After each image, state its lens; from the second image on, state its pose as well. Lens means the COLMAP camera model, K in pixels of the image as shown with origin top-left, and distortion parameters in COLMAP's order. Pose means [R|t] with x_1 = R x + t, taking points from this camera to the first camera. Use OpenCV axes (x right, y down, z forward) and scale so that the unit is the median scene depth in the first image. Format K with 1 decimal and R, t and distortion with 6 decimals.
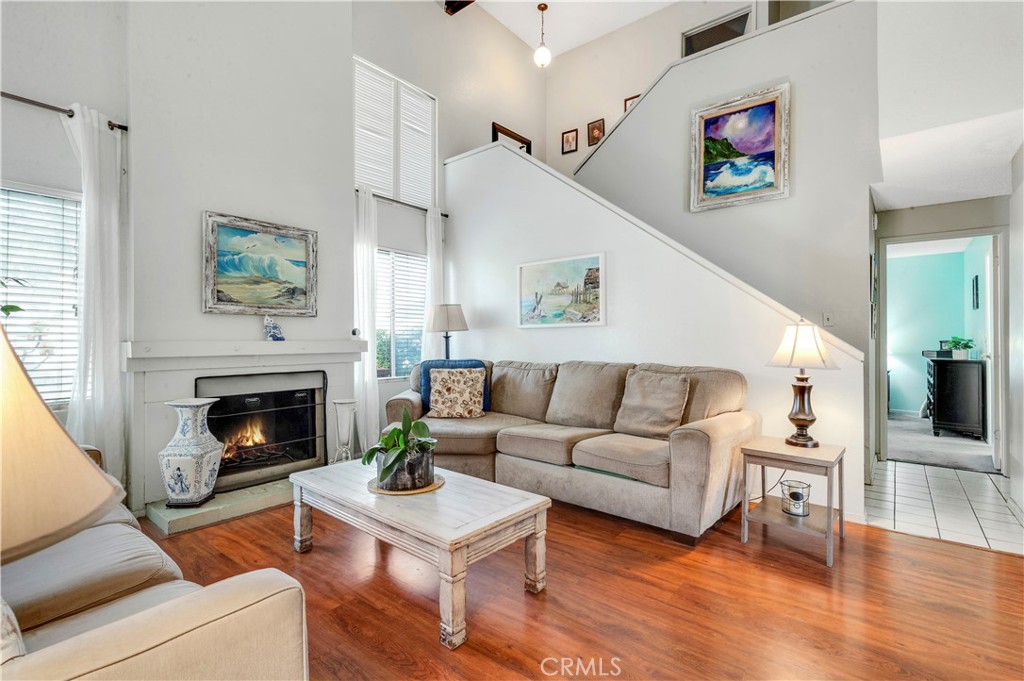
lens RADIAL K [[470.8, 0, 531.9], [0, 470.8, 338.4], [0, 0, 1]] dist [0.008415, -0.001566]
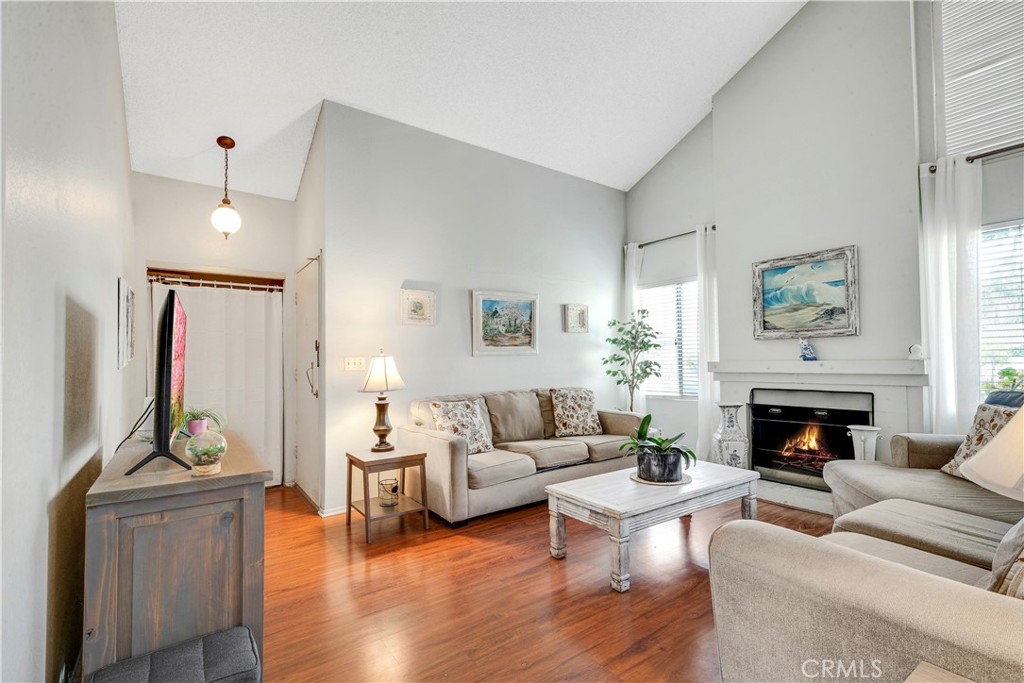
lens RADIAL K [[470.8, 0, 512.1], [0, 470.8, 349.1], [0, 0, 1]] dist [0.008415, -0.001566]
pose [[-0.294002, -0.018357, -0.955628, 0.619887], [0.017362, 0.999548, -0.024542, -0.005907], [0.955647, -0.023807, -0.293551, 0.588383]]
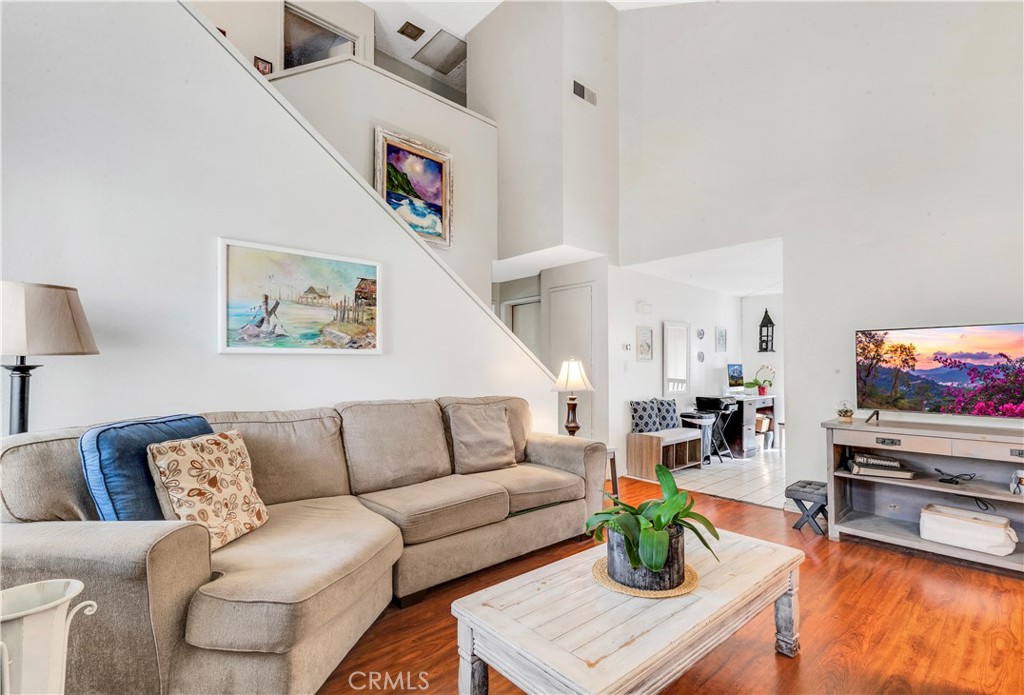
lens RADIAL K [[463.4, 0, 533.6], [0, 463.4, 366.4], [0, 0, 1]] dist [-0.000202, 0.000117]
pose [[0.162156, 0.007125, 0.986739, -0.576563], [0.001069, 0.999972, -0.007396, -0.001099], [-0.986765, 0.002254, 0.162144, 0.620669]]
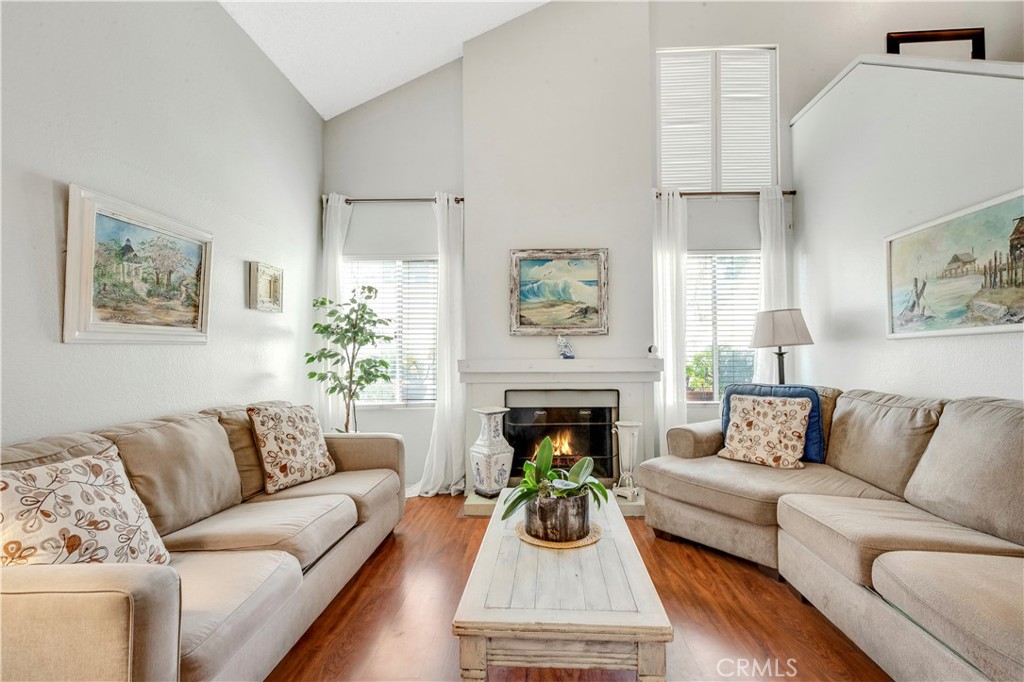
lens RADIAL K [[470.8, 0, 523.0], [0, 470.8, 347.7], [0, 0, 1]] dist [0.008415, -0.001566]
pose [[0.582967, -0.018294, -0.812290, 0.226012], [0.006185, 0.999817, -0.018078, -0.001668], [0.812472, 0.005515, 0.582974, 0.270239]]
